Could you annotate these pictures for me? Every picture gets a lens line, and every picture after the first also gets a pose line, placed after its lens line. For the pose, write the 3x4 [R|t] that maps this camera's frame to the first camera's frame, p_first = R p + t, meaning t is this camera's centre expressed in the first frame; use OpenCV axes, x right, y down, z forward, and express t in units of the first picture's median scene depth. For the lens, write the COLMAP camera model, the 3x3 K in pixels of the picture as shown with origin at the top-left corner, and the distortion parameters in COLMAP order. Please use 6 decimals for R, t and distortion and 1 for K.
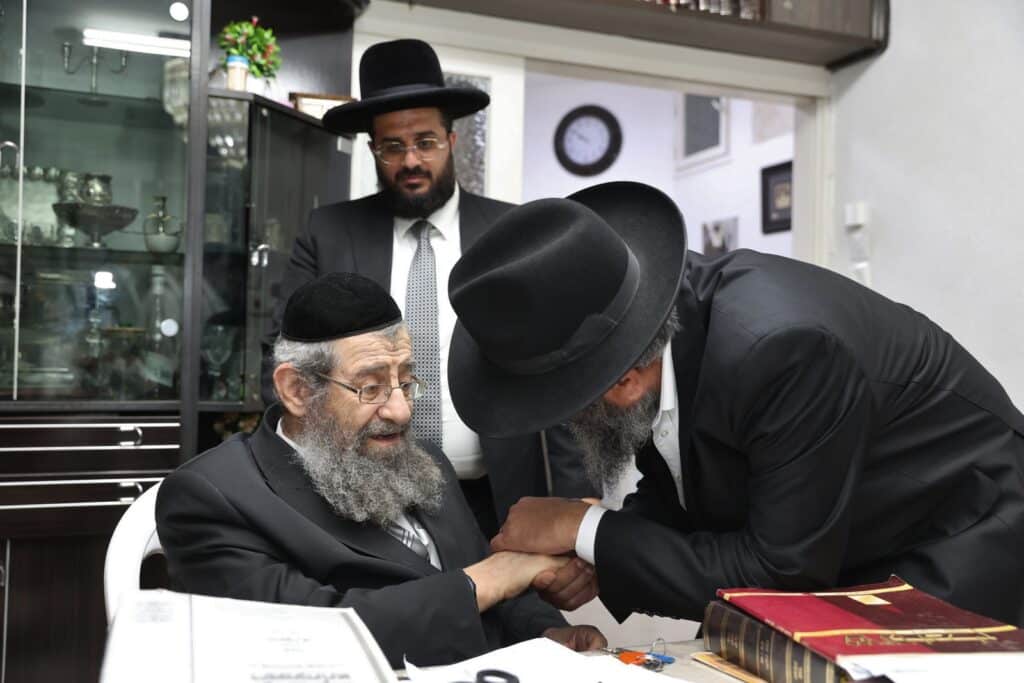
lens RADIAL K [[990.1, 0, 509.1], [0, 990.1, 344.9], [0, 0, 1]] dist [-0.003937, 0.000000]
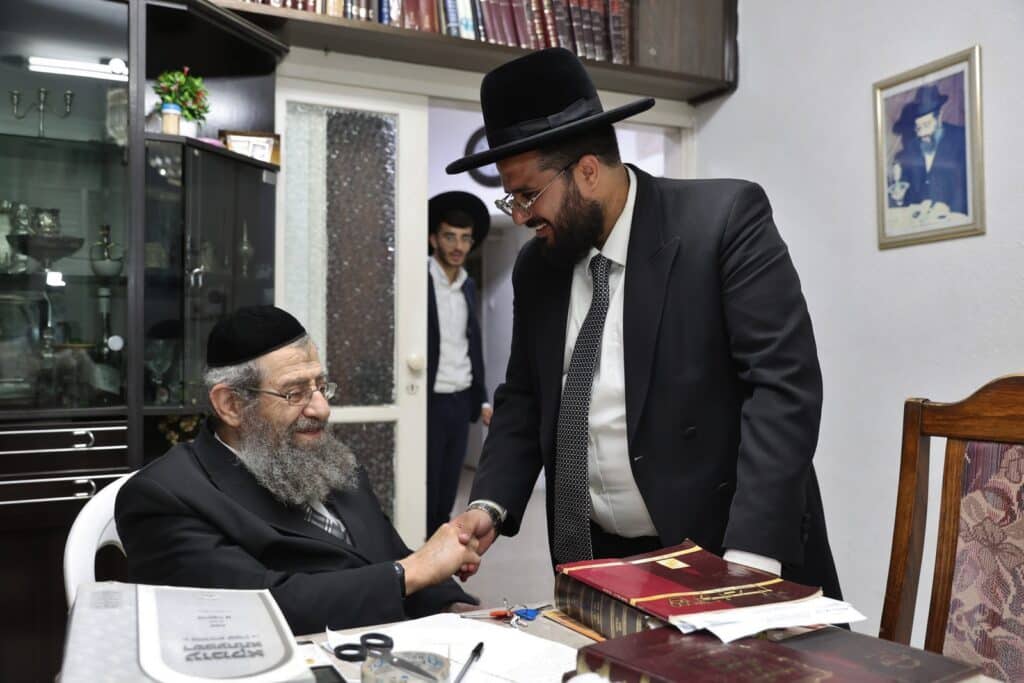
lens RADIAL K [[895.1, 0, 511.0], [0, 895.1, 348.6], [0, 0, 1]] dist [-0.036259, 0.032746]
pose [[0.996416, -0.020529, 0.082062, 0.025928], [0.018747, 0.999573, 0.022424, -0.024137], [-0.082488, -0.020805, 0.996375, -0.058646]]
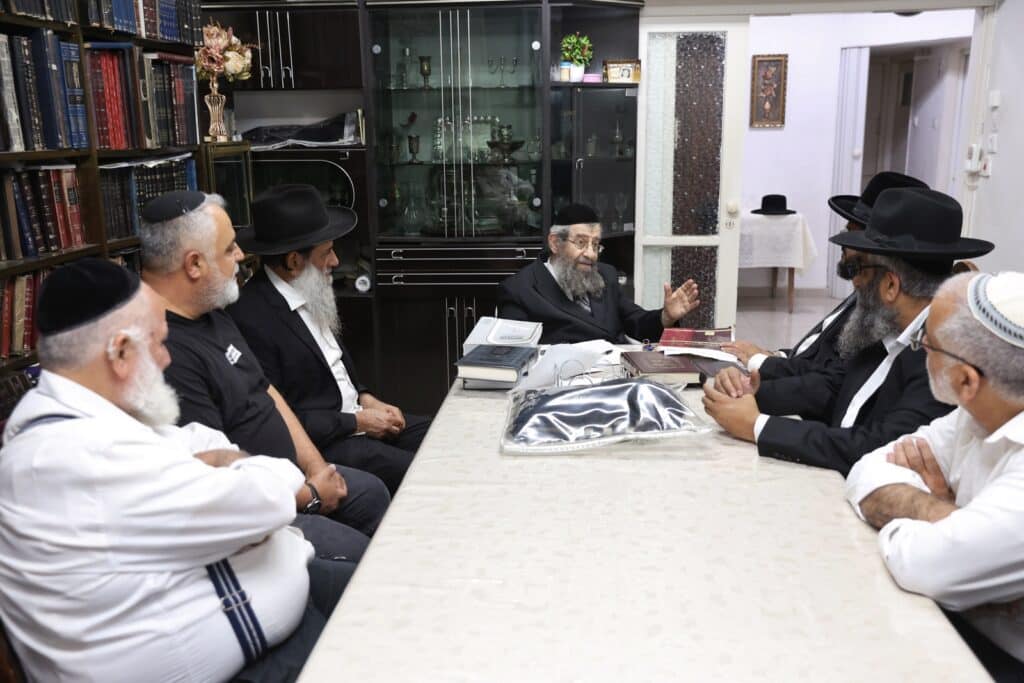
lens RADIAL K [[904.9, 0, 516.2], [0, 904.9, 361.3], [0, 0, 1]] dist [-0.026214, 0.021860]
pose [[0.889784, 0.083057, -0.448760, 0.479600], [0.040070, 0.965286, 0.258105, -0.177648], [0.454619, -0.247639, 0.855568, -0.707447]]
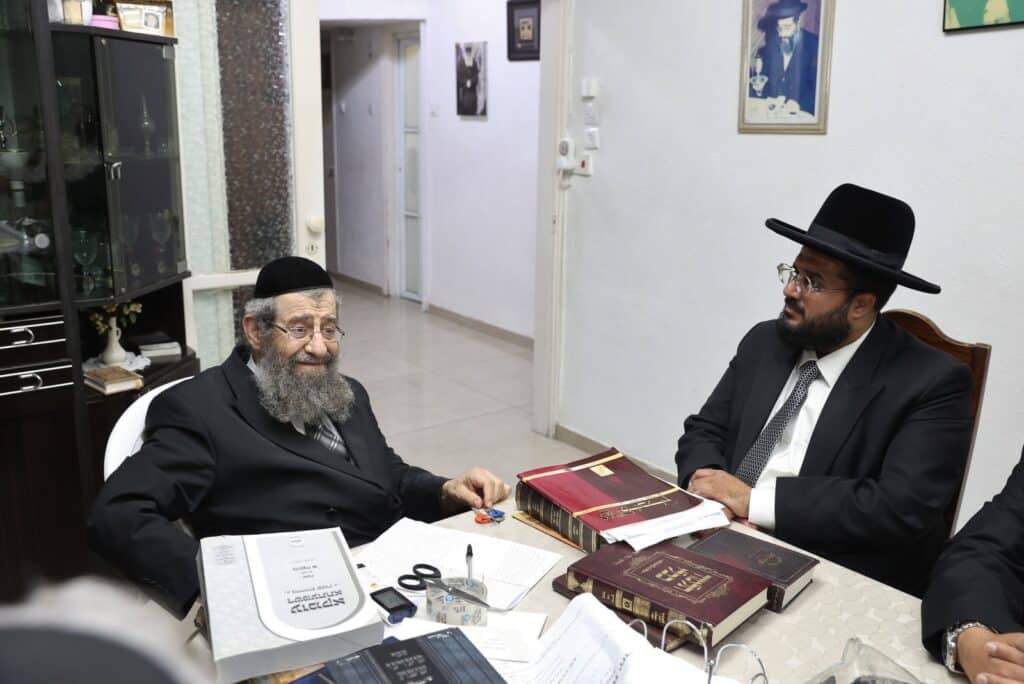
lens RADIAL K [[895.1, 0, 536.5], [0, 895.1, 354.2], [0, 0, 1]] dist [-0.036259, 0.032746]
pose [[0.955128, -0.078480, 0.285606, -0.088858], [-0.006179, 0.958769, 0.284119, -0.177575], [-0.296128, -0.273135, 0.915263, -0.155701]]
